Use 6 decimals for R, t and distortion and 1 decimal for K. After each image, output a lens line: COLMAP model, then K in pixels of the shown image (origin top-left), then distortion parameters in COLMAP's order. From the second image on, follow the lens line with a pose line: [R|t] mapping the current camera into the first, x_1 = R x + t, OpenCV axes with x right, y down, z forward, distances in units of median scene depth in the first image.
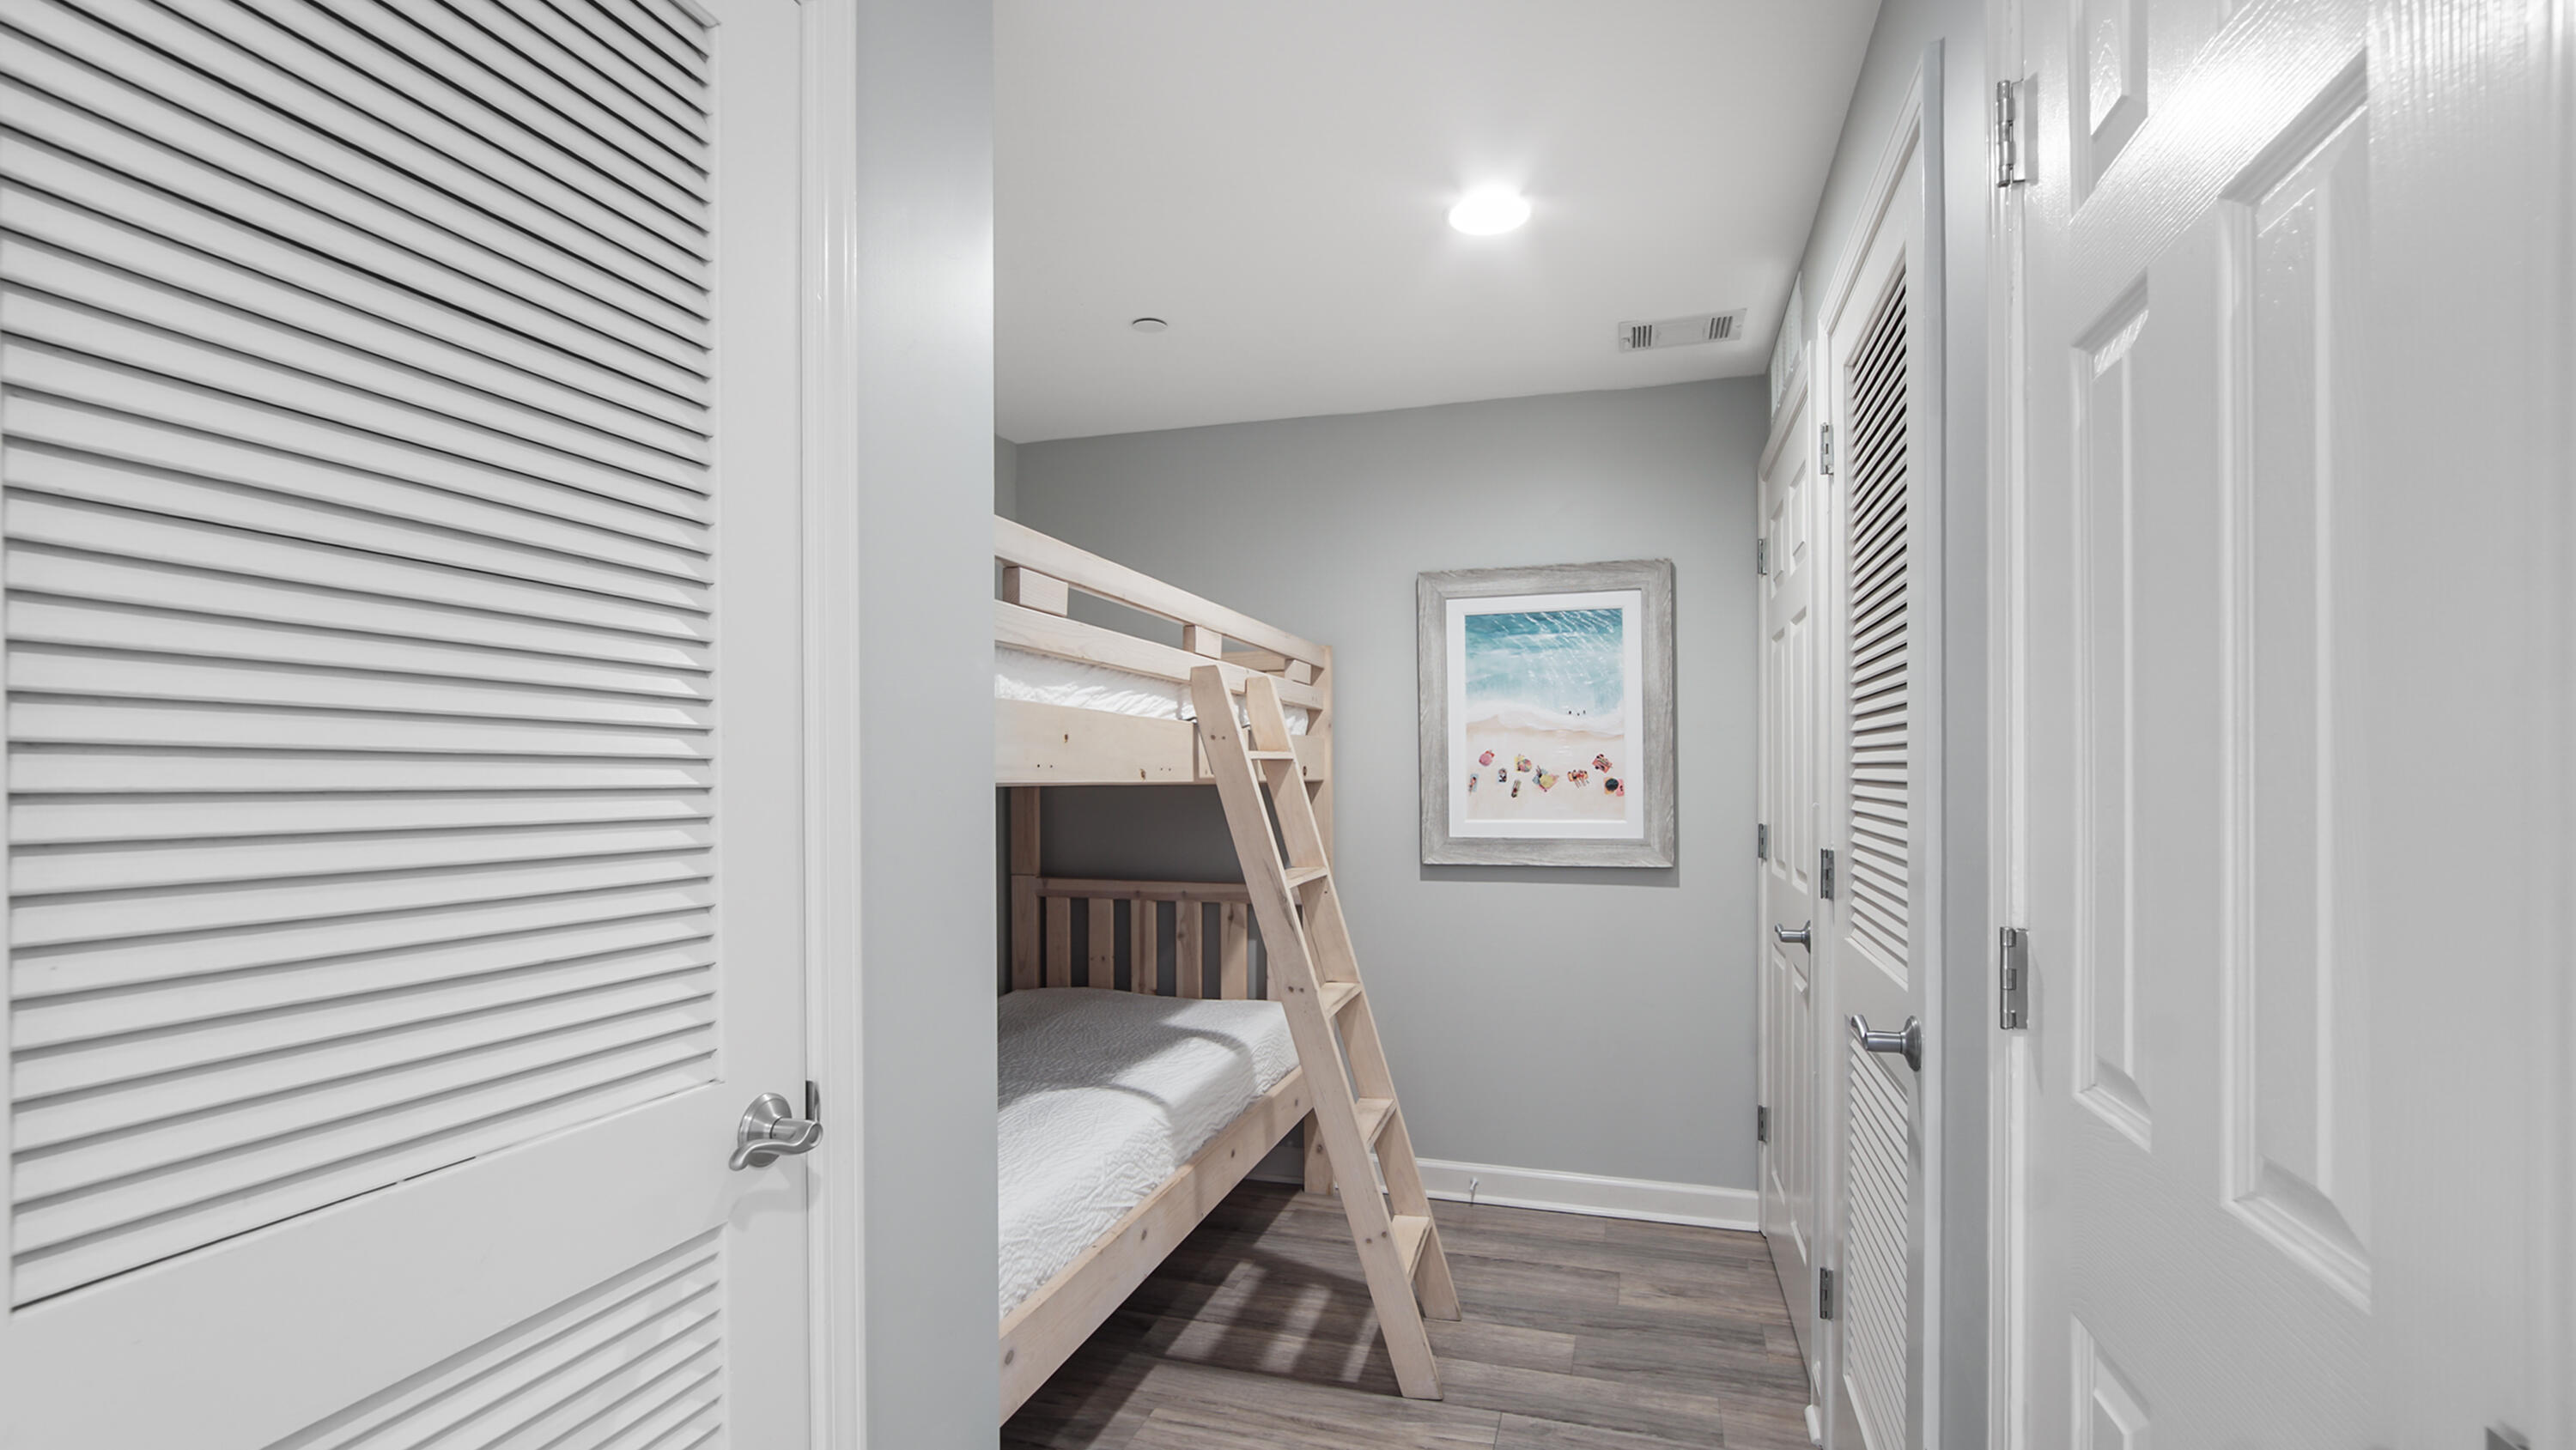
lens RADIAL K [[1159.1, 0, 1298.0], [0, 1159.1, 772.3], [0, 0, 1]] dist [-0.011278, 0.003219]
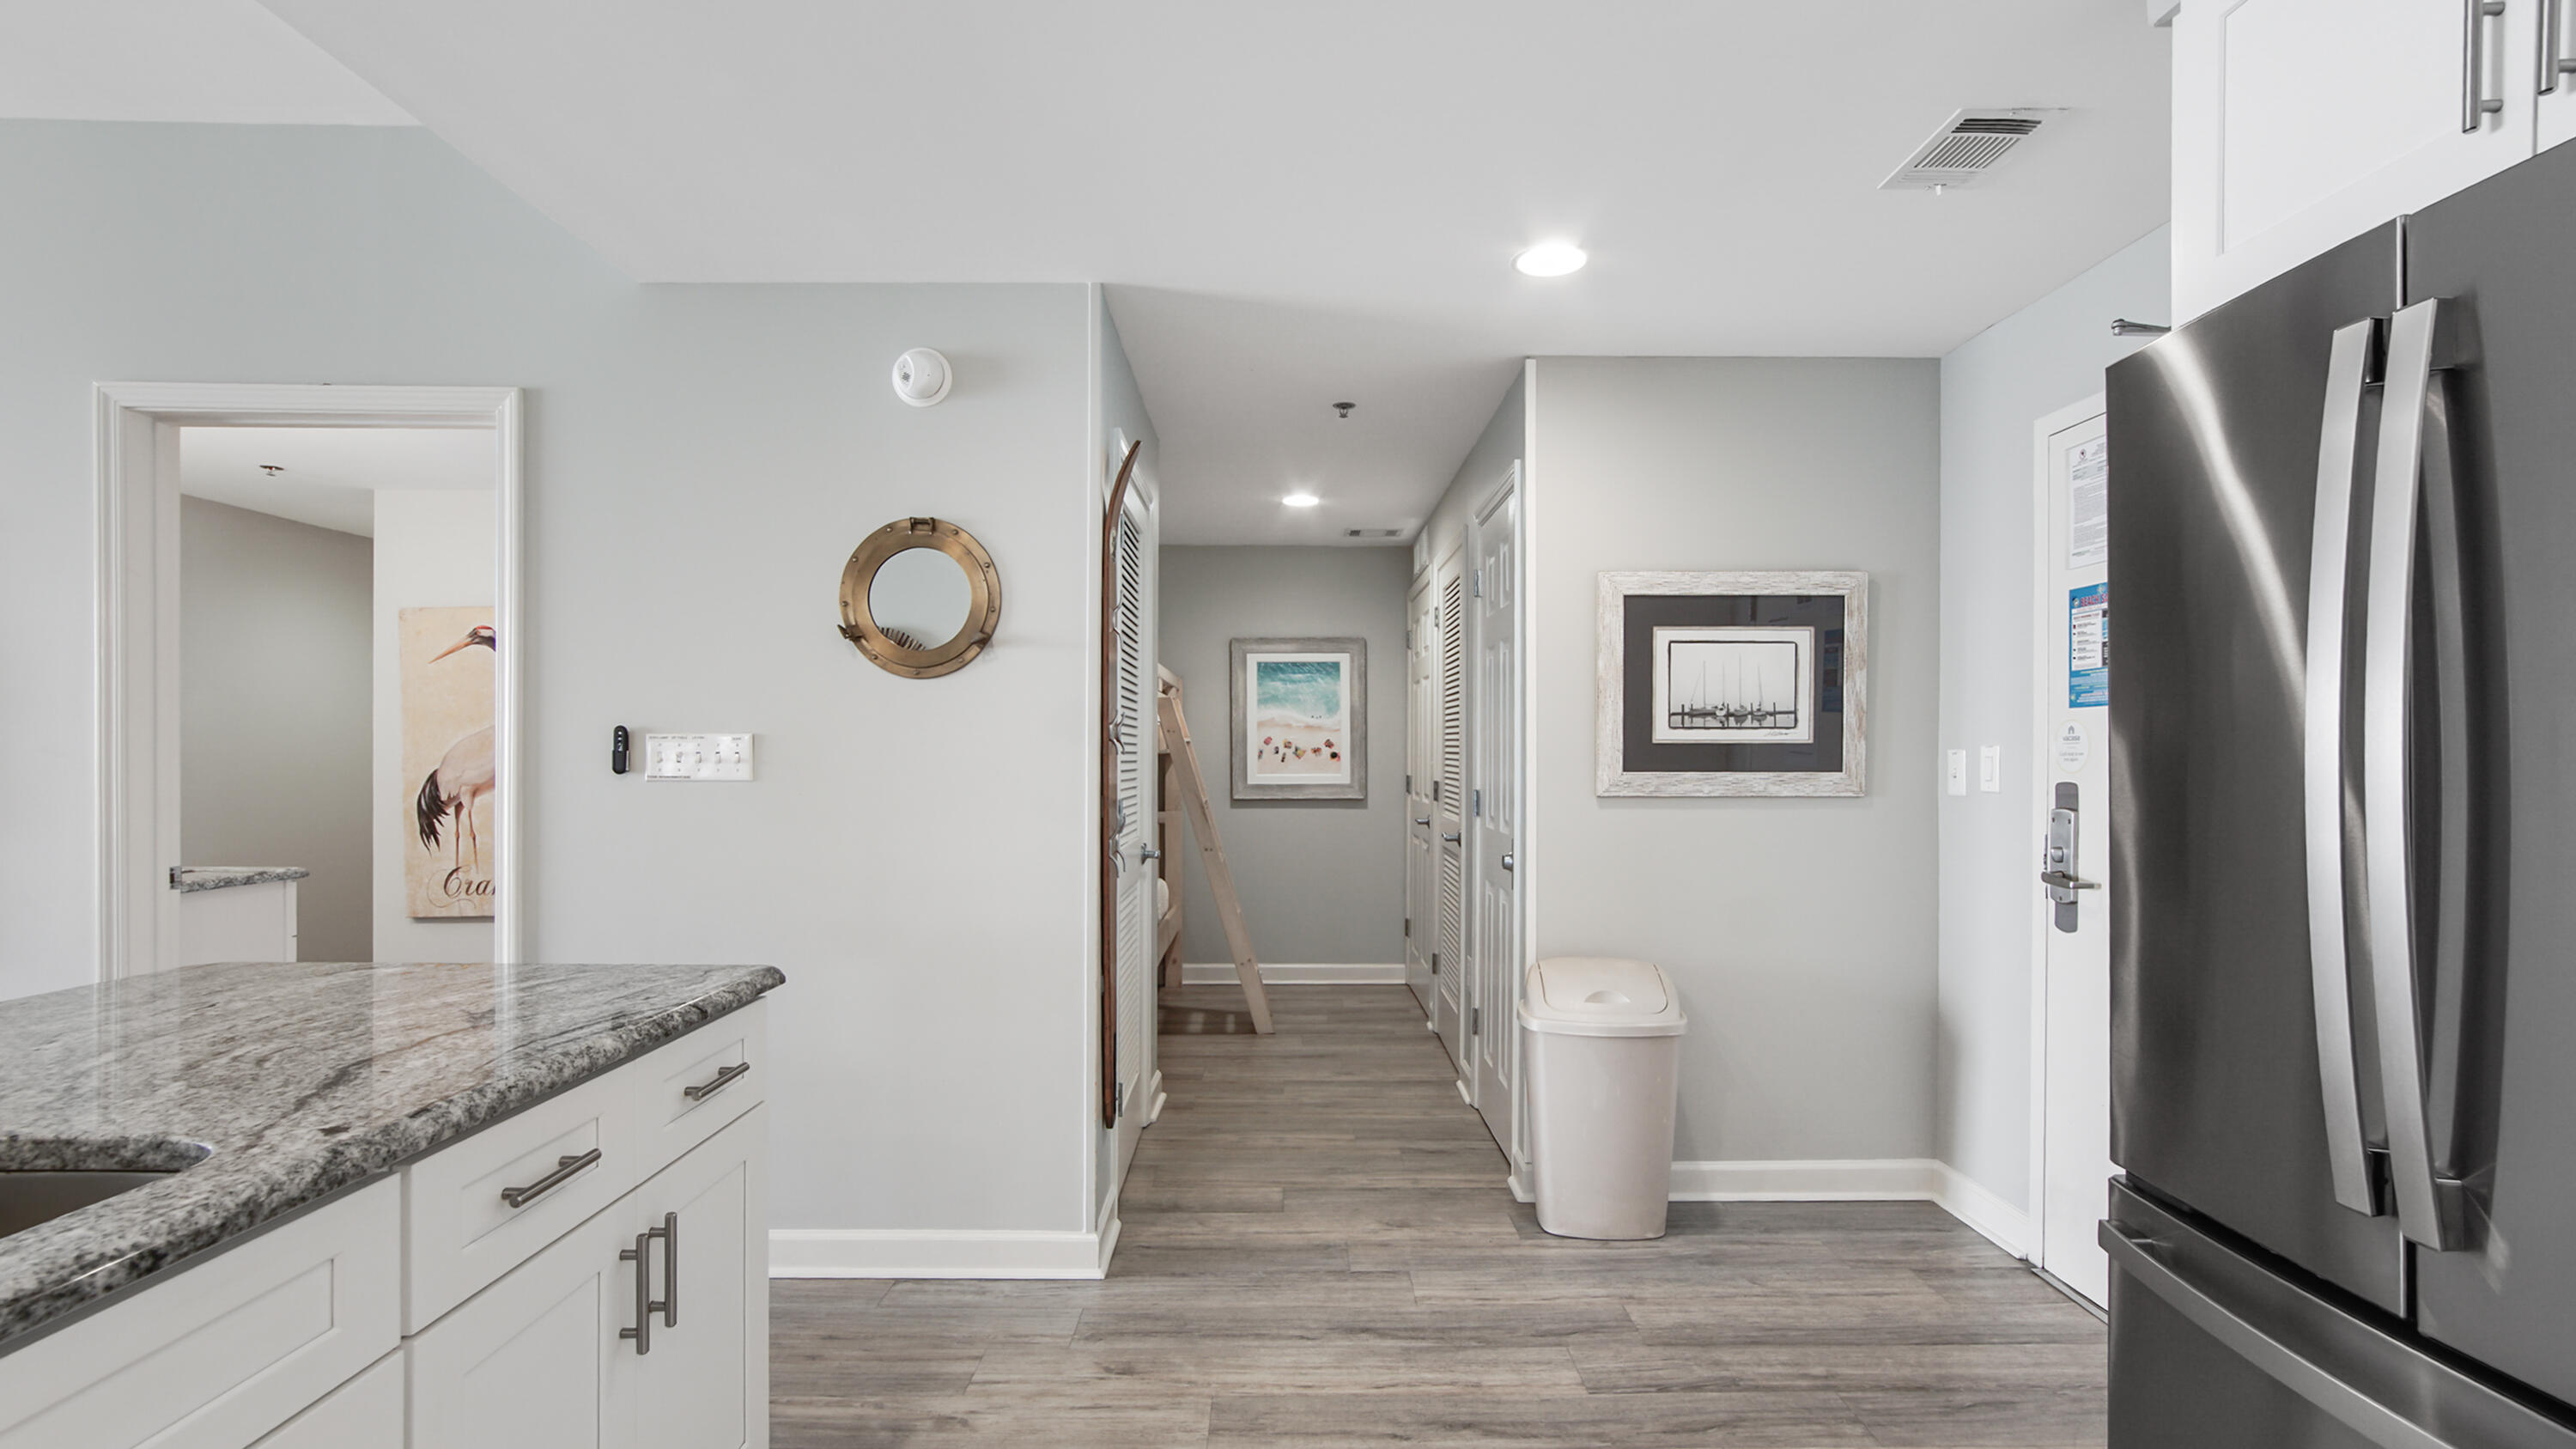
lens RADIAL K [[1159.4, 0, 1291.4], [0, 1159.4, 766.9], [0, 0, 1]] dist [-0.011278, 0.003219]
pose [[0.957458, -0.001132, 0.288569, -0.343490], [-0.002868, 0.999906, 0.013440, 0.004315], [-0.288557, -0.013696, 0.957365, -0.796781]]
